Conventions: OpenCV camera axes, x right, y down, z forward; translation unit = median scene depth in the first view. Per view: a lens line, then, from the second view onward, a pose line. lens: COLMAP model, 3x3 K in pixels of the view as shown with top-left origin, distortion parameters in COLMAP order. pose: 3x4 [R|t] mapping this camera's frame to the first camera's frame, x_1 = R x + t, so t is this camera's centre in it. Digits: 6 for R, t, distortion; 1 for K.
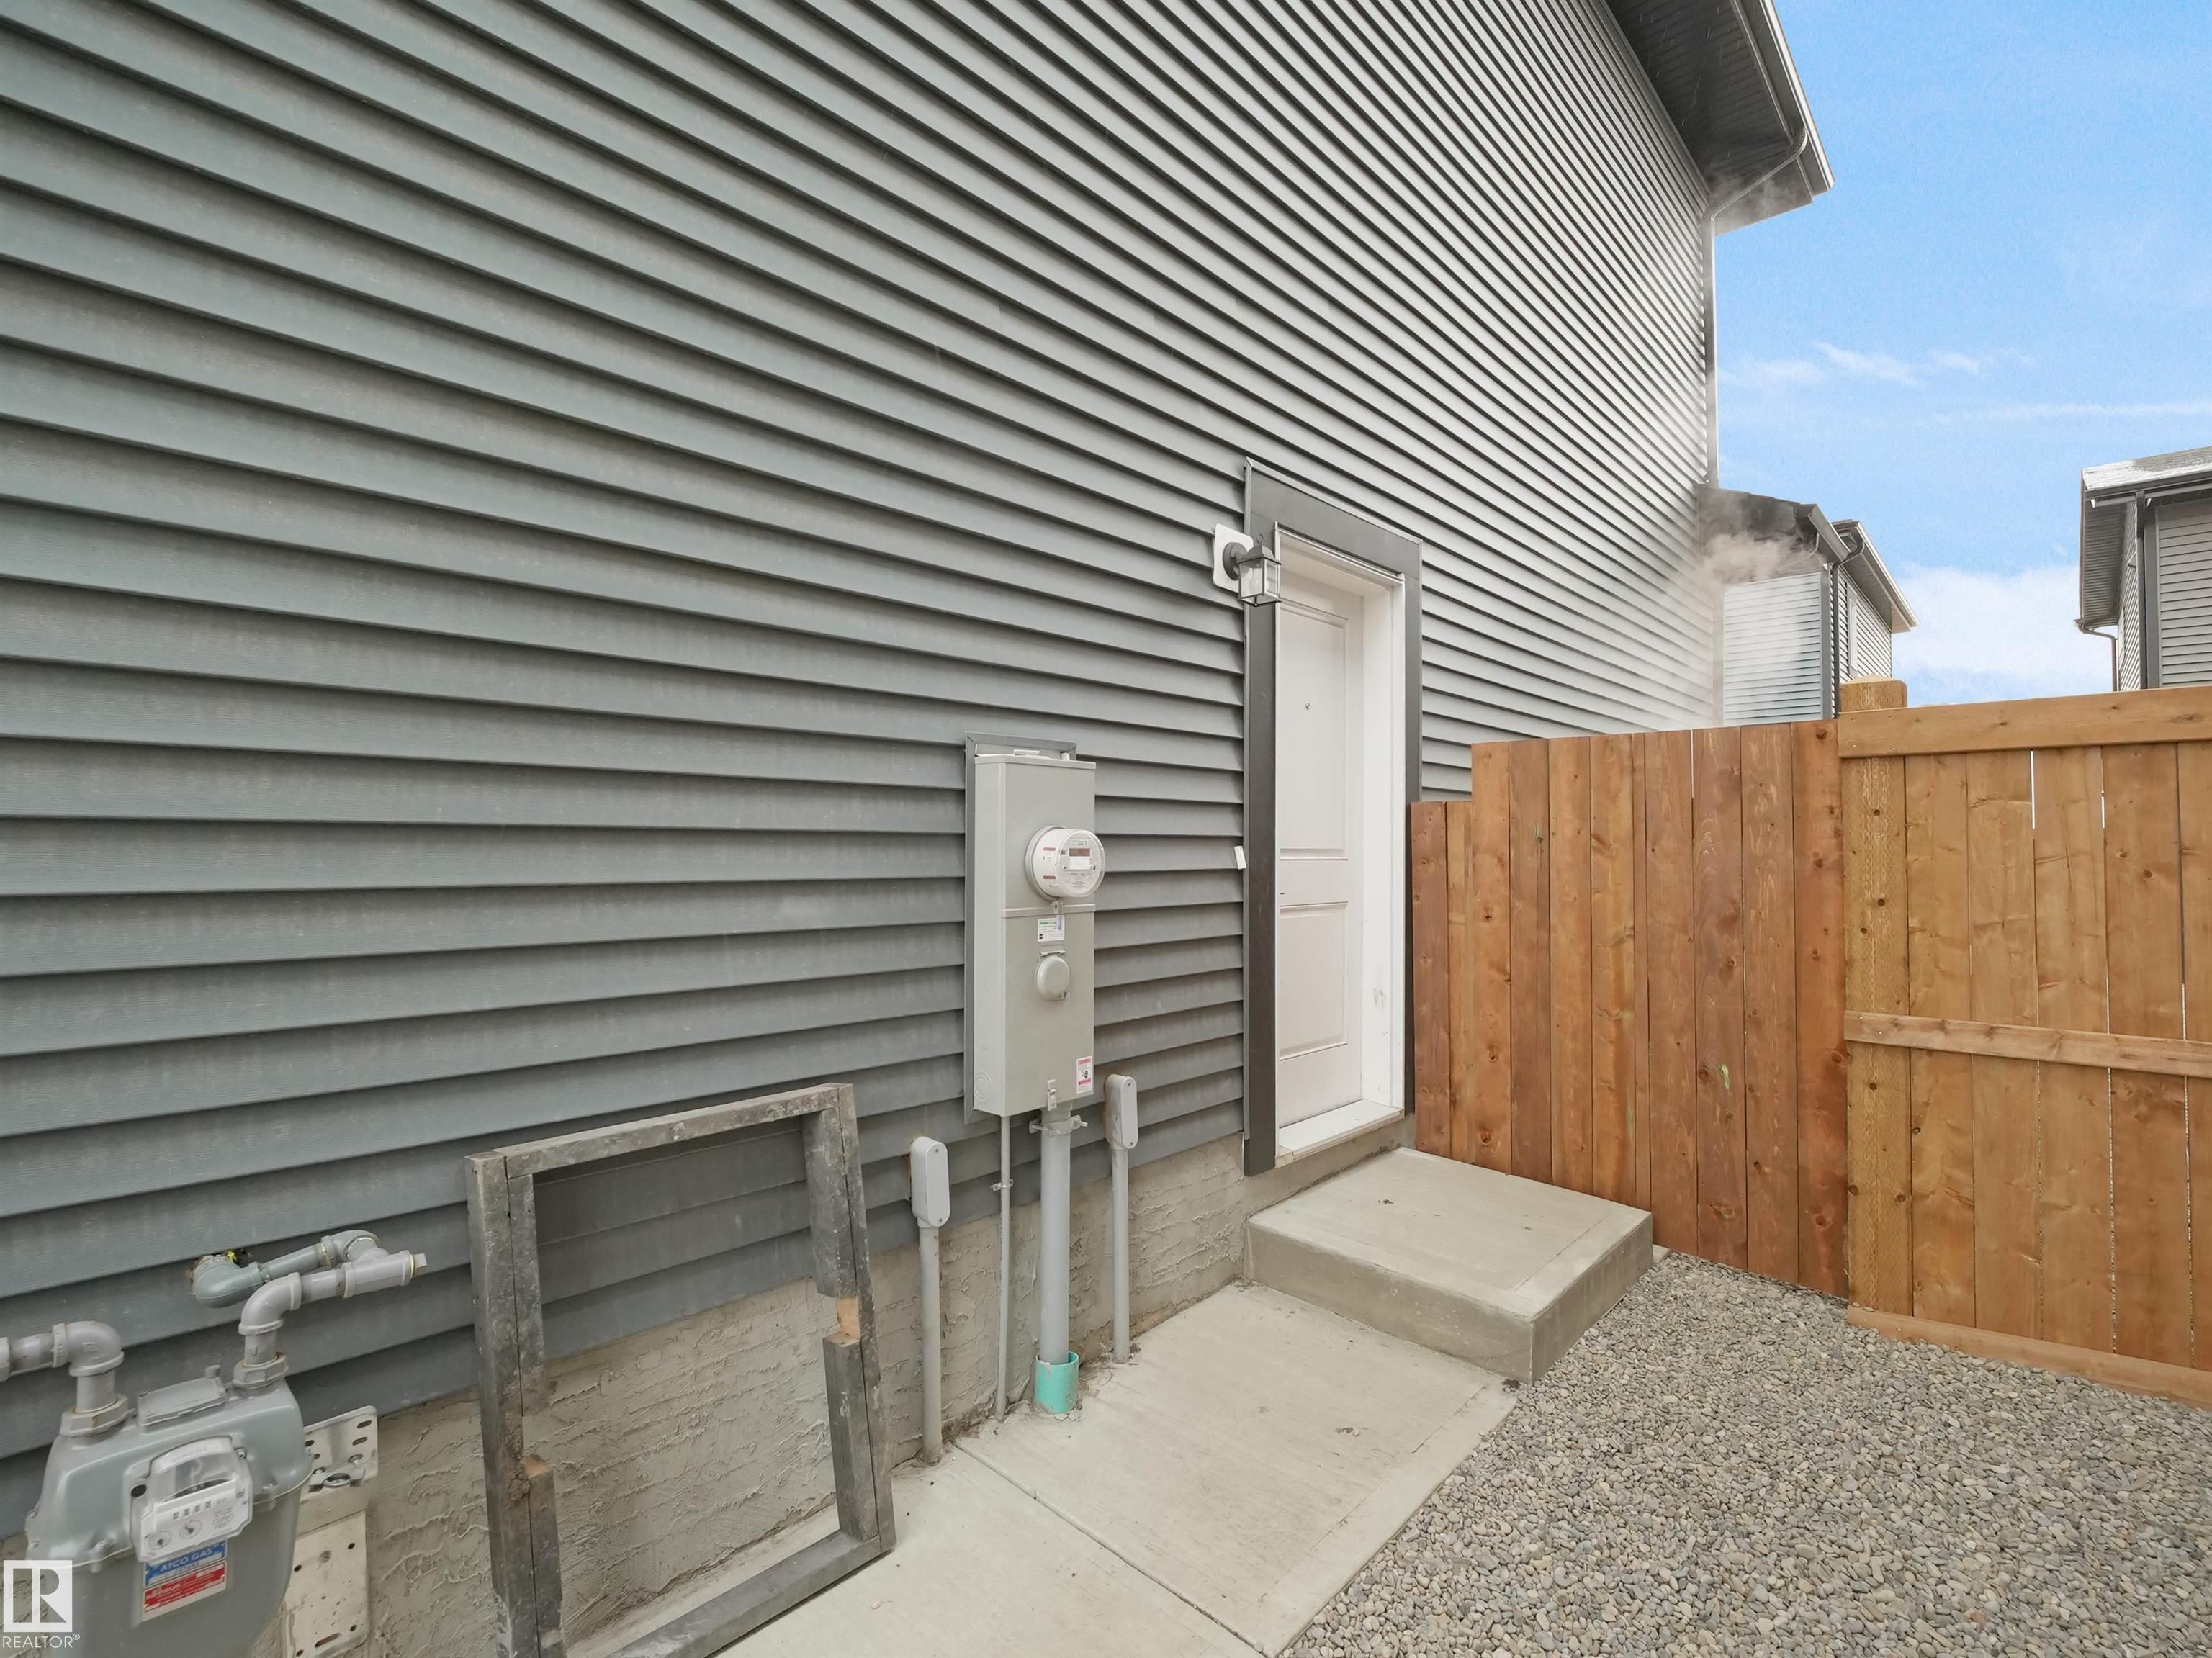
lens RADIAL K [[1003.7, 0, 1120.8], [0, 1003.7, 828.1], [0, 0, 1]] dist [0.002145, -0.000566]
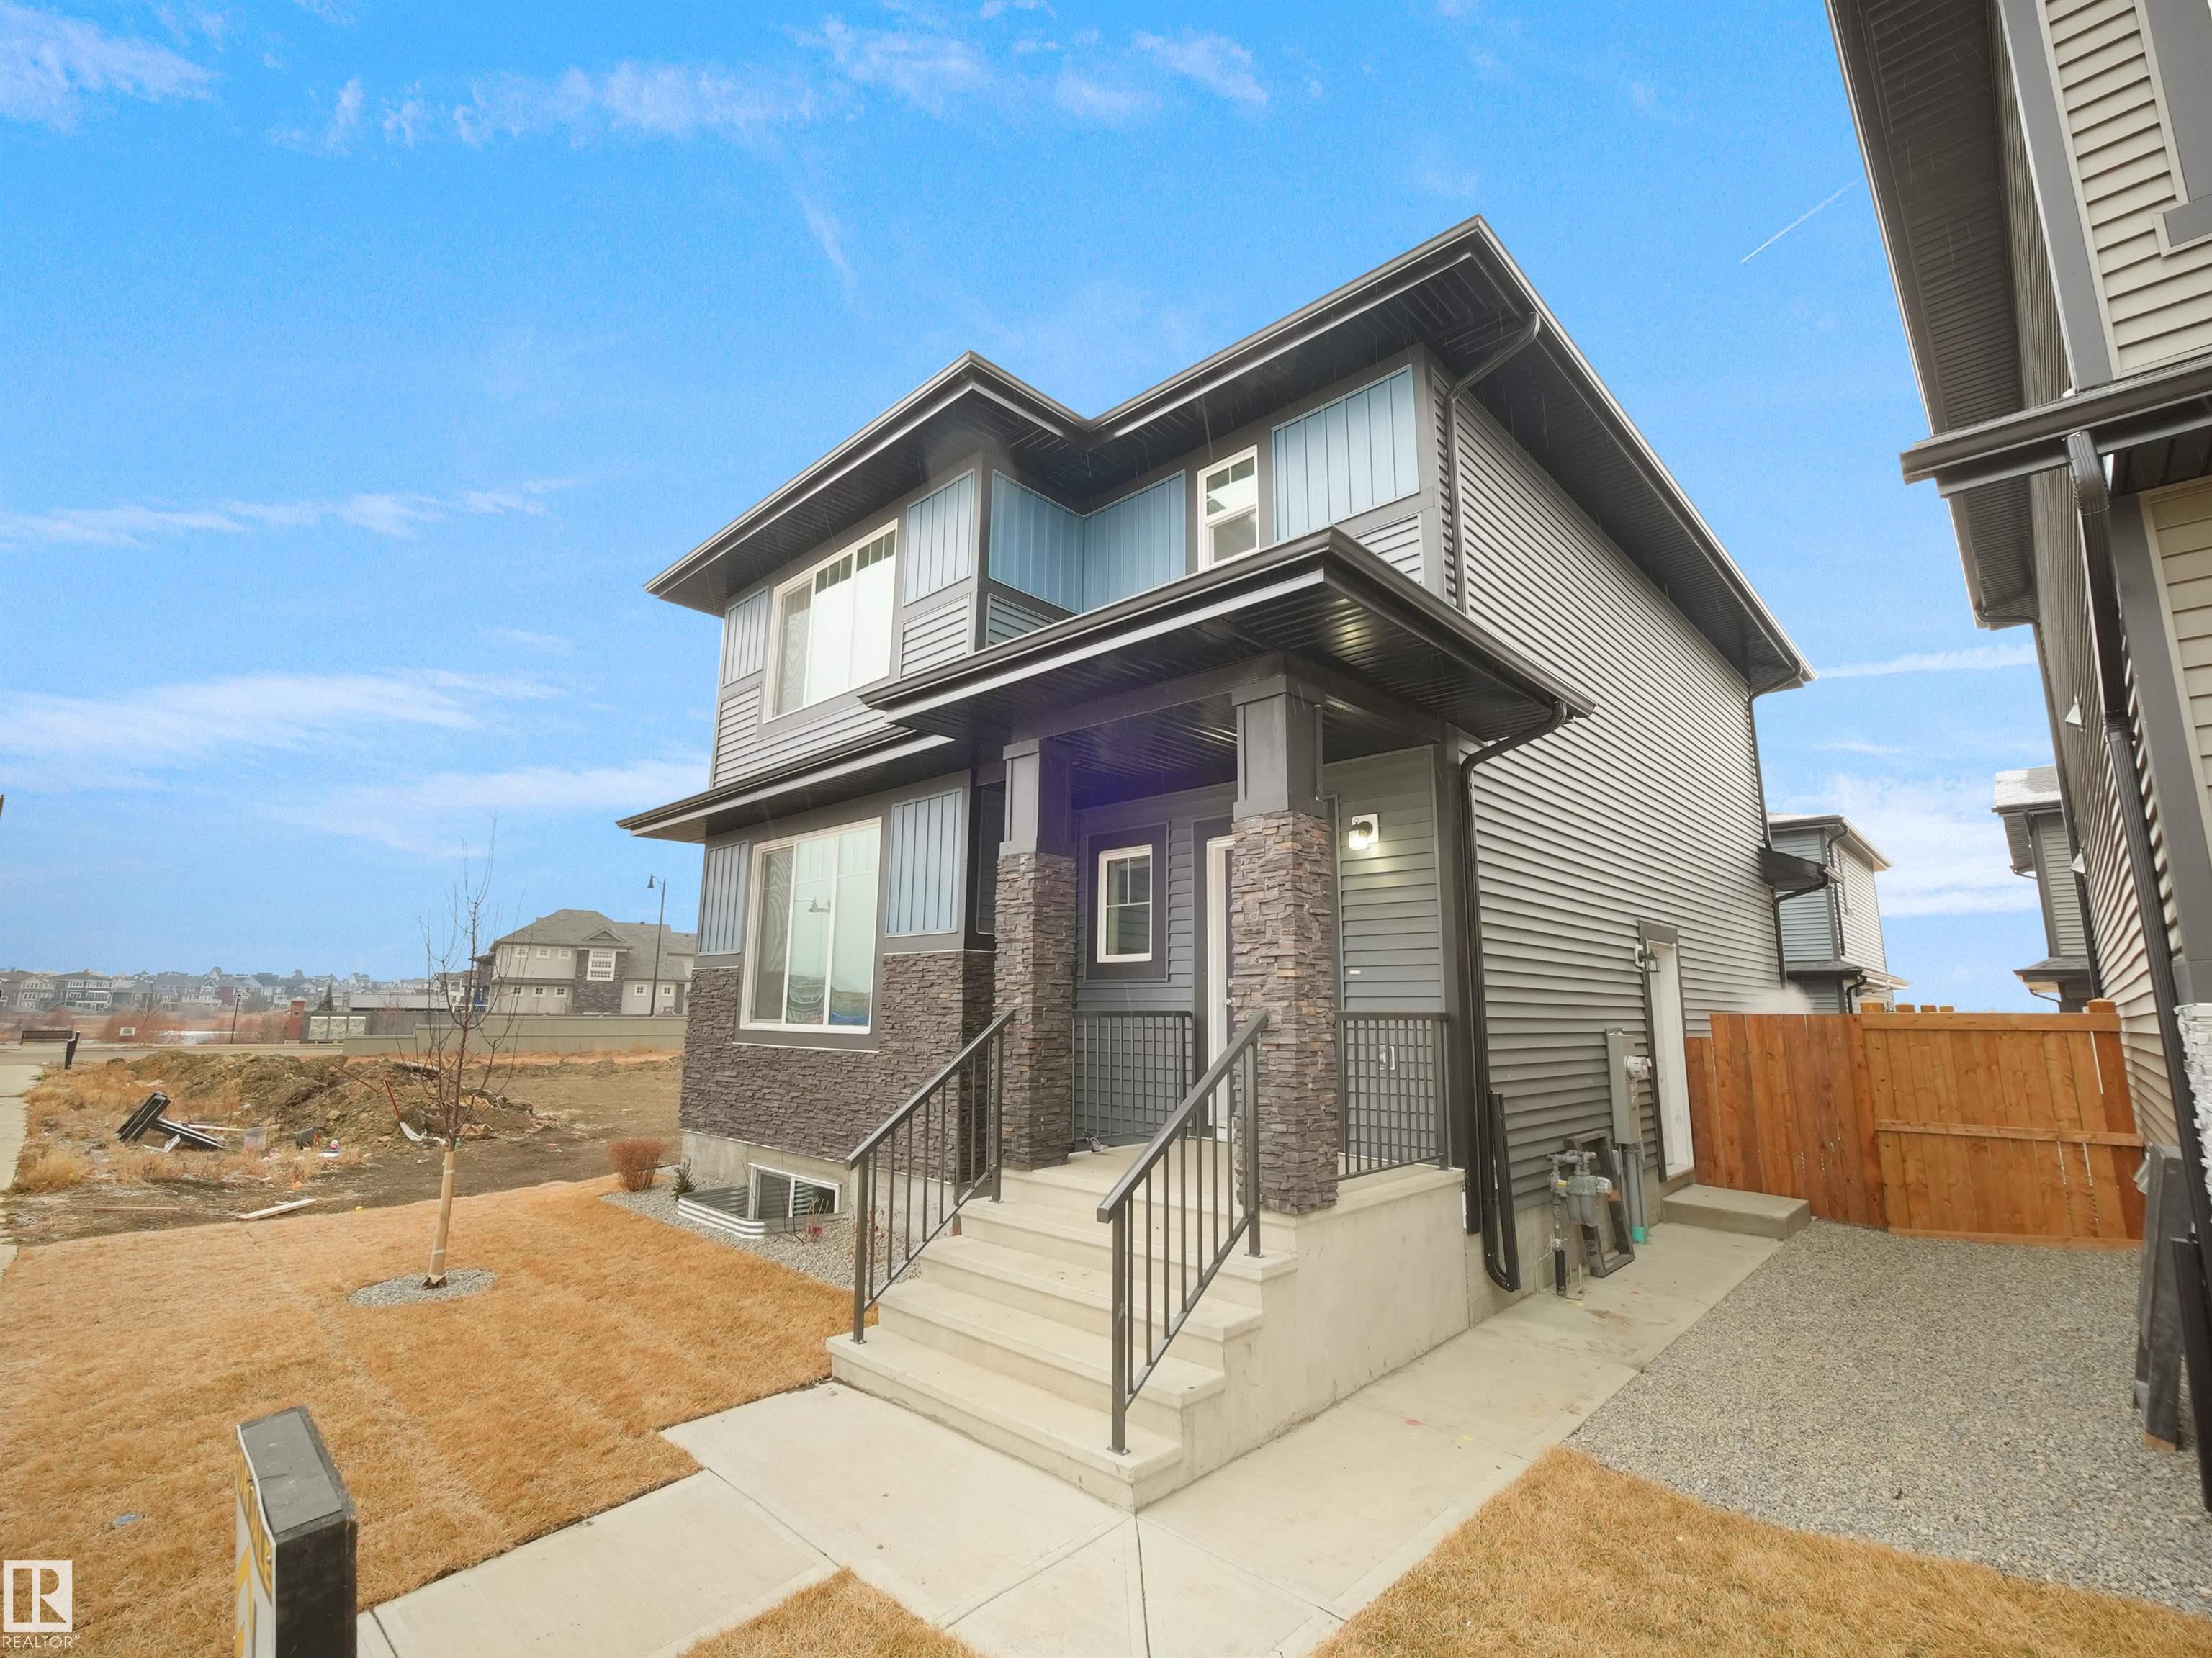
lens RADIAL K [[1003.7, 0, 1095.5], [0, 1003.7, 837.8], [0, 0, 1]] dist [0.002145, -0.000566]
pose [[0.999917, 0.000872, -0.012832, -1.396643], [-0.002841, 0.988027, -0.154258, -0.154615], [0.012544, 0.154282, 0.987947, -1.889751]]
